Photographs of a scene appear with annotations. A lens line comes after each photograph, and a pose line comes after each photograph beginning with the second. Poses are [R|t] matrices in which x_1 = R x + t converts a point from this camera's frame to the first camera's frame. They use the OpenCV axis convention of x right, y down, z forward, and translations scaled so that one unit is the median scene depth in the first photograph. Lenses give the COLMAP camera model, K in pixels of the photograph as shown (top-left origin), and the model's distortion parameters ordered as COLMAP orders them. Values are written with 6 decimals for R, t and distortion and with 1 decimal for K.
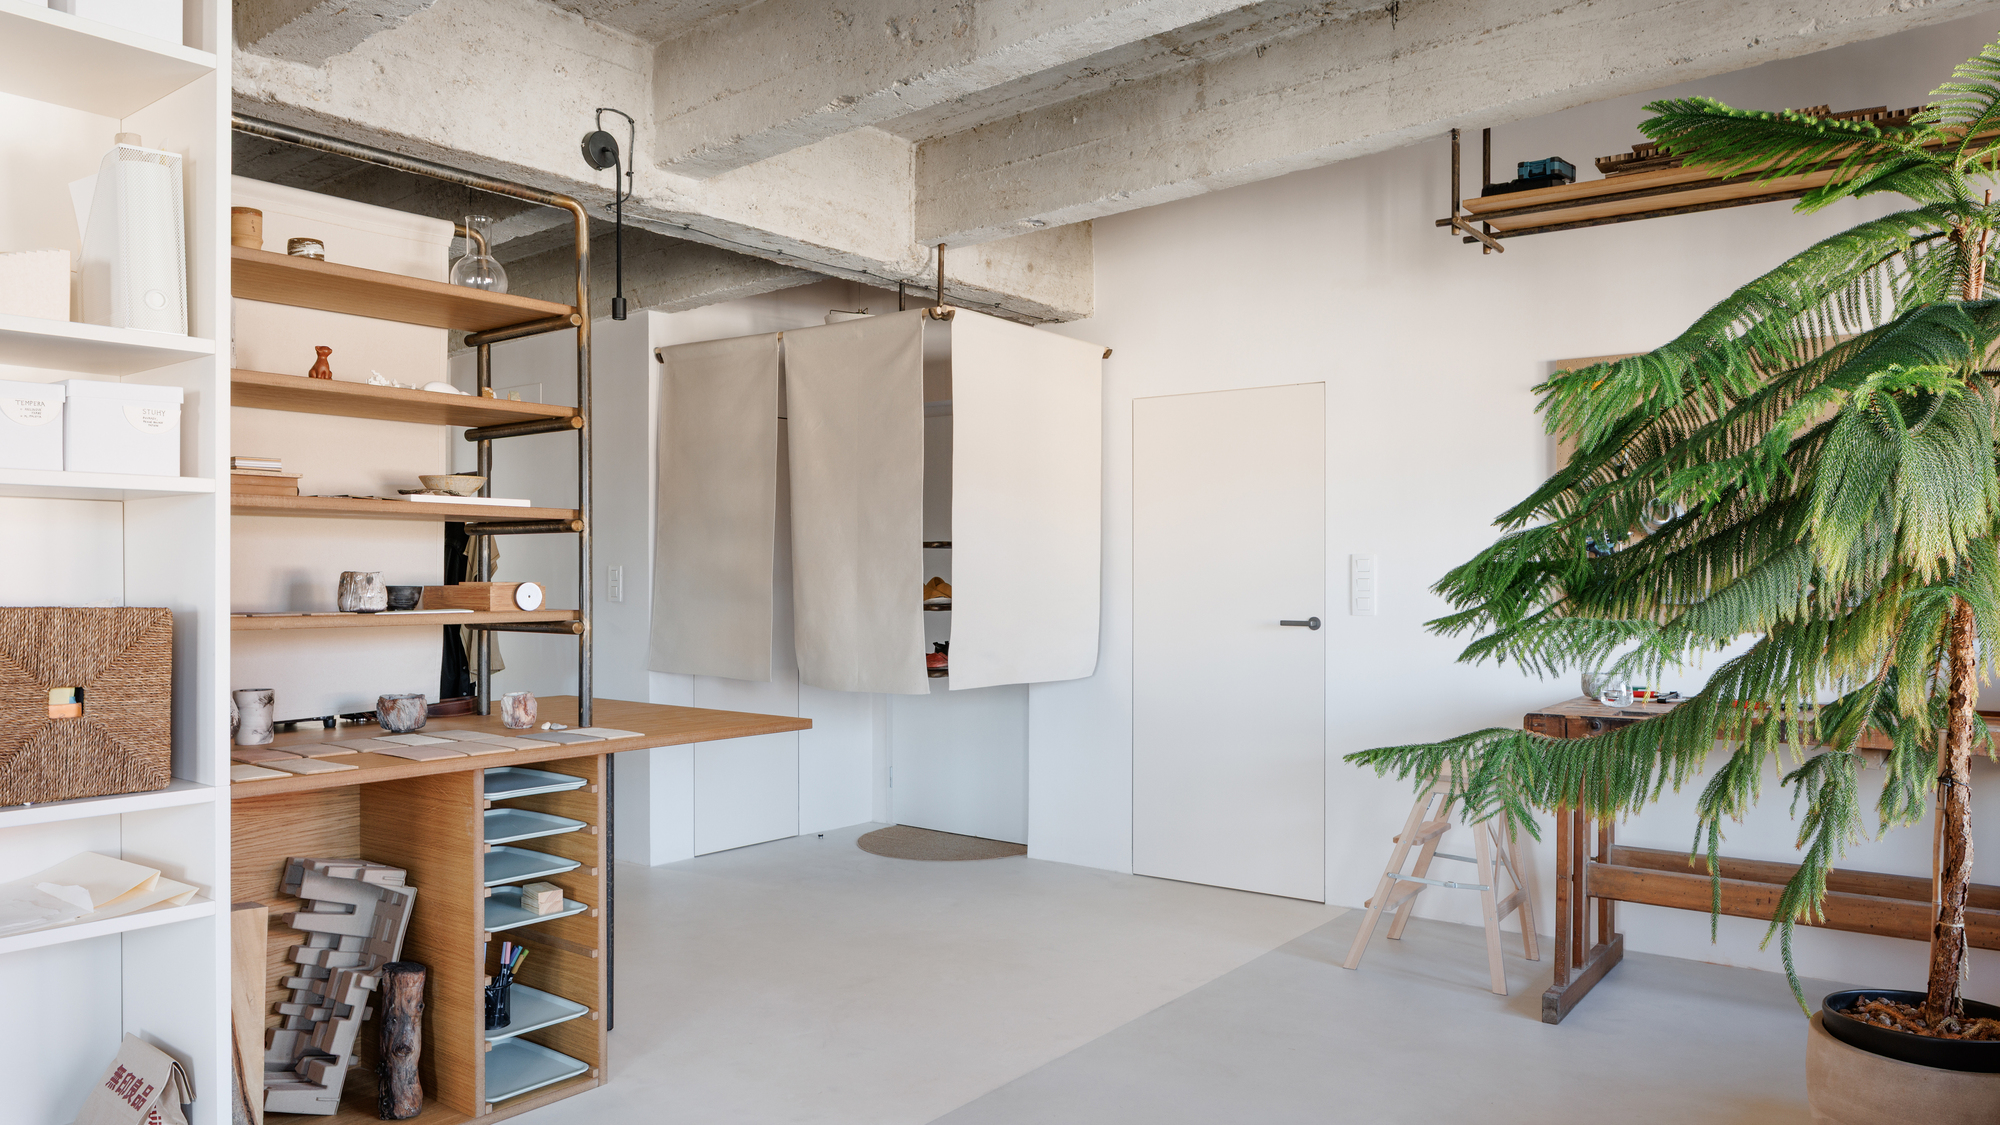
lens RADIAL K [[1280.8, 0, 1000.0], [0, 1280.8, 562.5], [0, 0, 1]] dist [0.000995, 0.000910]
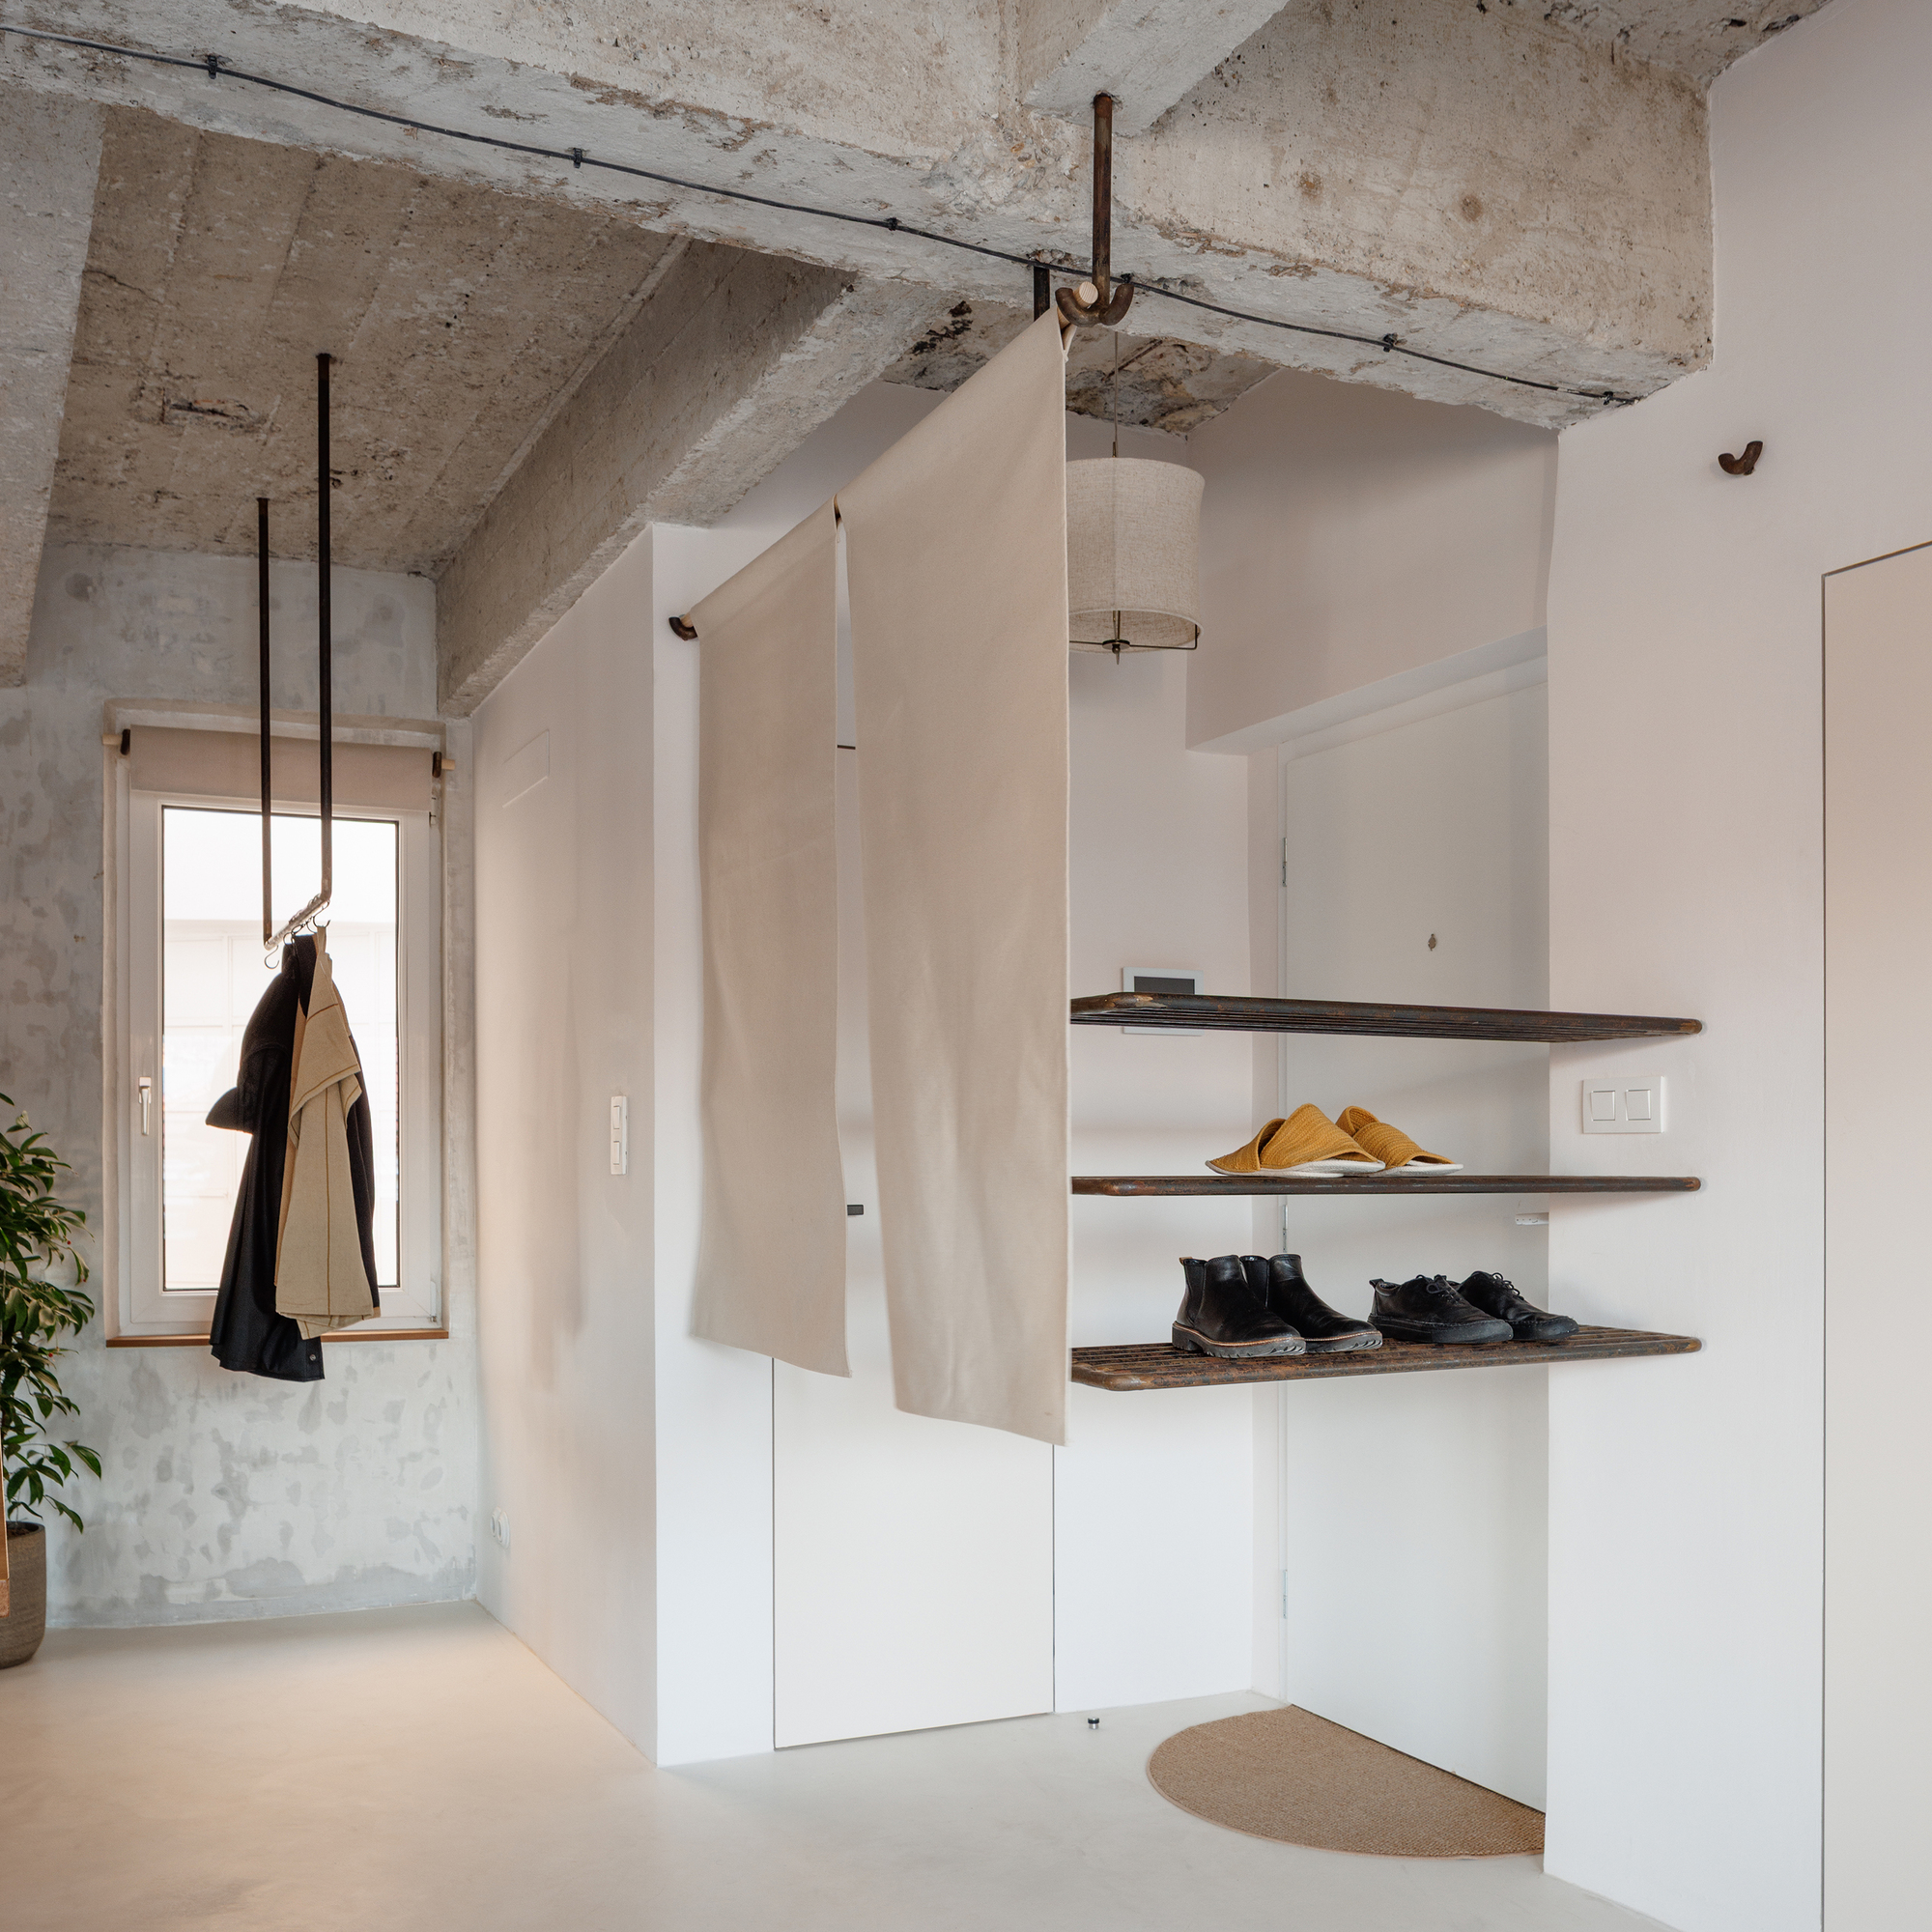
lens RADIAL K [[1999.7, 0, 955.5], [0, 1999.7, 1198.5], [0, 0, 1]] dist [-0.010224, -0.013007]
pose [[0.905977, 0.013298, -0.423118, 0.127079], [-0.002058, 0.999633, 0.027012, 0.020818], [0.423321, -0.023601, 0.905672, 0.452063]]
